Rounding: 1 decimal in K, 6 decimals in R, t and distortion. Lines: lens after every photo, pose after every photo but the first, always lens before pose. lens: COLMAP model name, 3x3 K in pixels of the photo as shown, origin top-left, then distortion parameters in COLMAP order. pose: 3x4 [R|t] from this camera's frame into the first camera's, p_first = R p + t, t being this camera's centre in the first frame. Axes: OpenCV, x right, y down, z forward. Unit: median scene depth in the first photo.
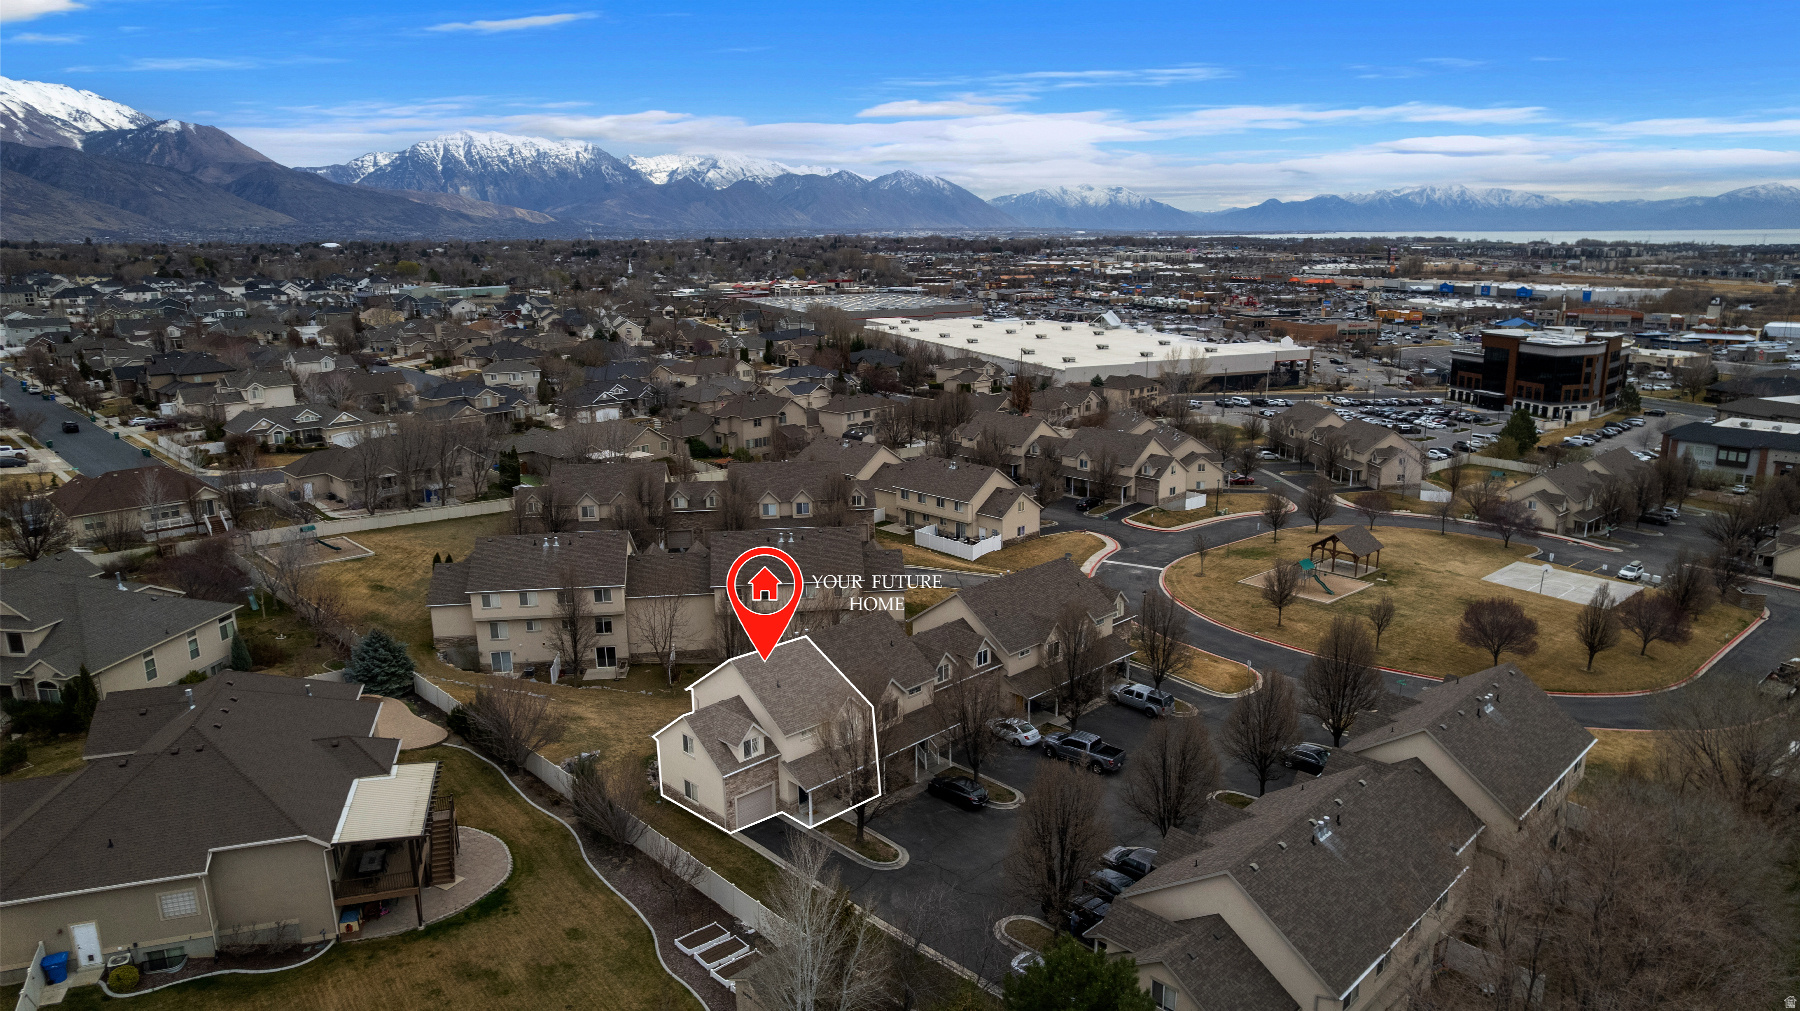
lens RADIAL K [[1153.7, 0, 905.1], [0, 1153.7, 500.3], [0, 0, 1]] dist [-0.068056, 0.058769]
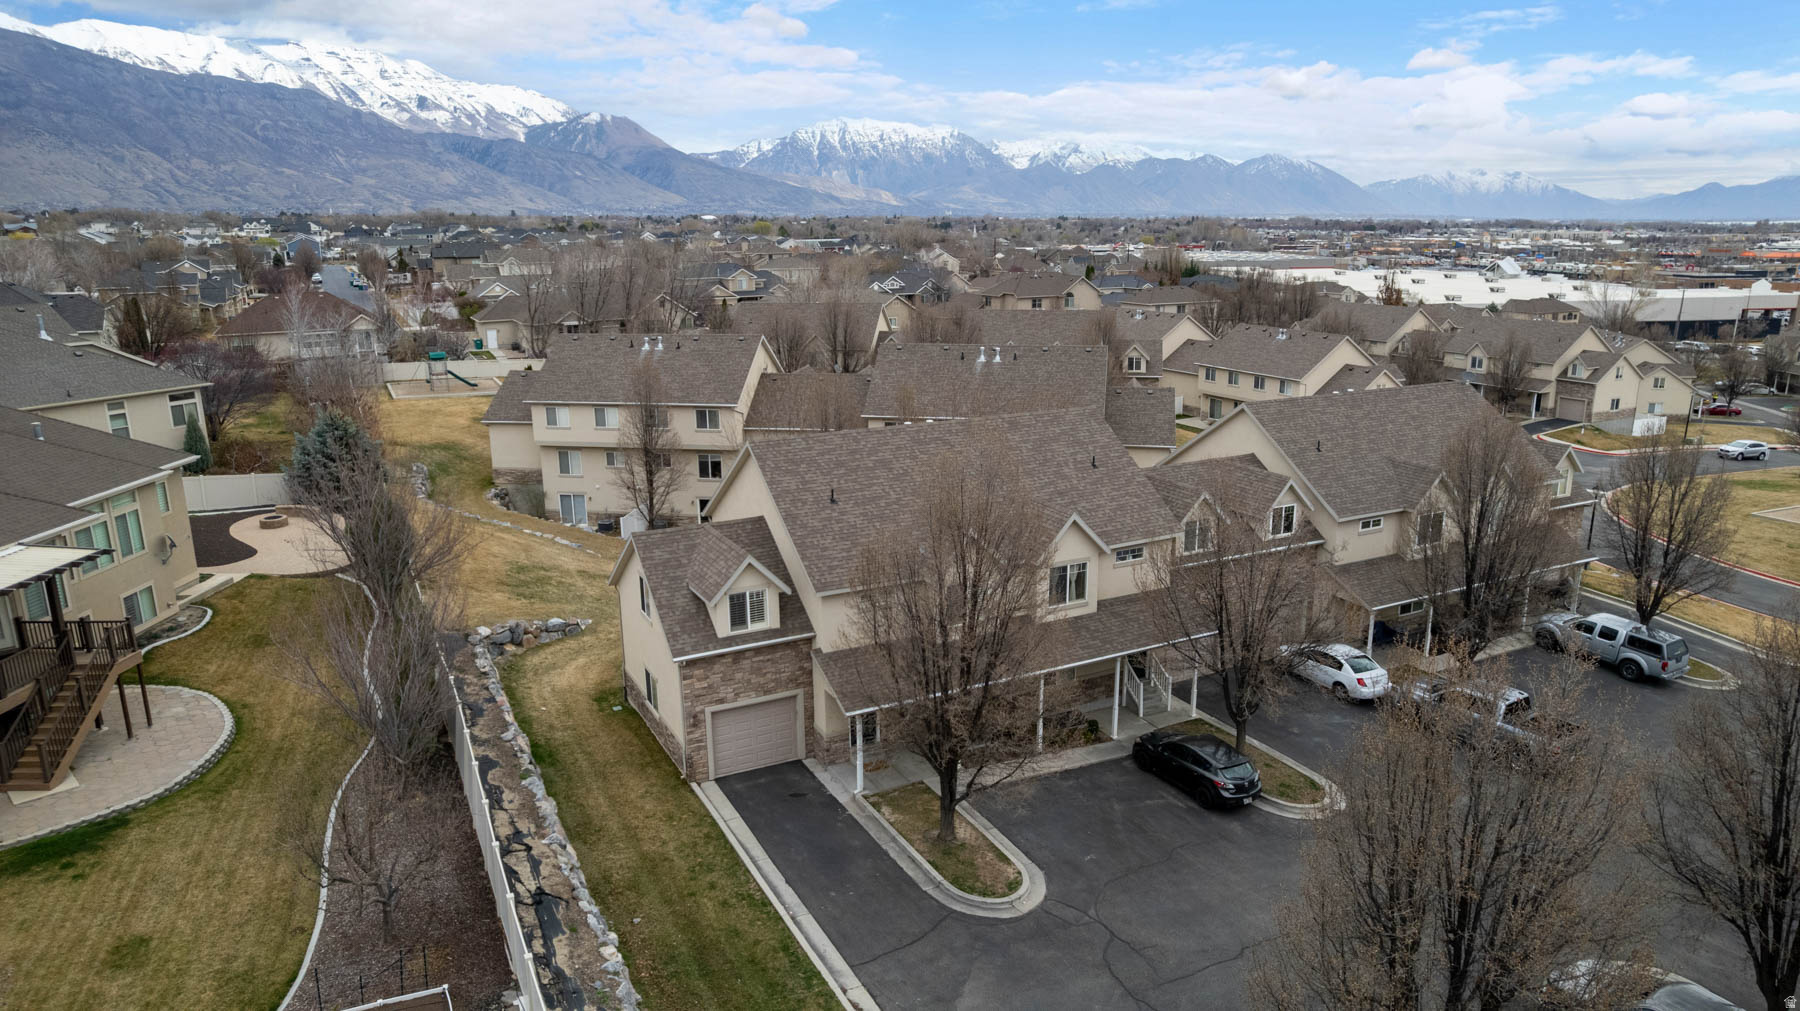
lens RADIAL K [[1153.7, 0, 906.8], [0, 1153.7, 505.0], [0, 0, 1]] dist [-0.068056, 0.058769]
pose [[0.955645, 0.074788, -0.284868, 0.025351], [-0.070222, 0.997187, 0.026223, 0.062279], [0.286028, -0.005055, 0.958208, 0.225809]]
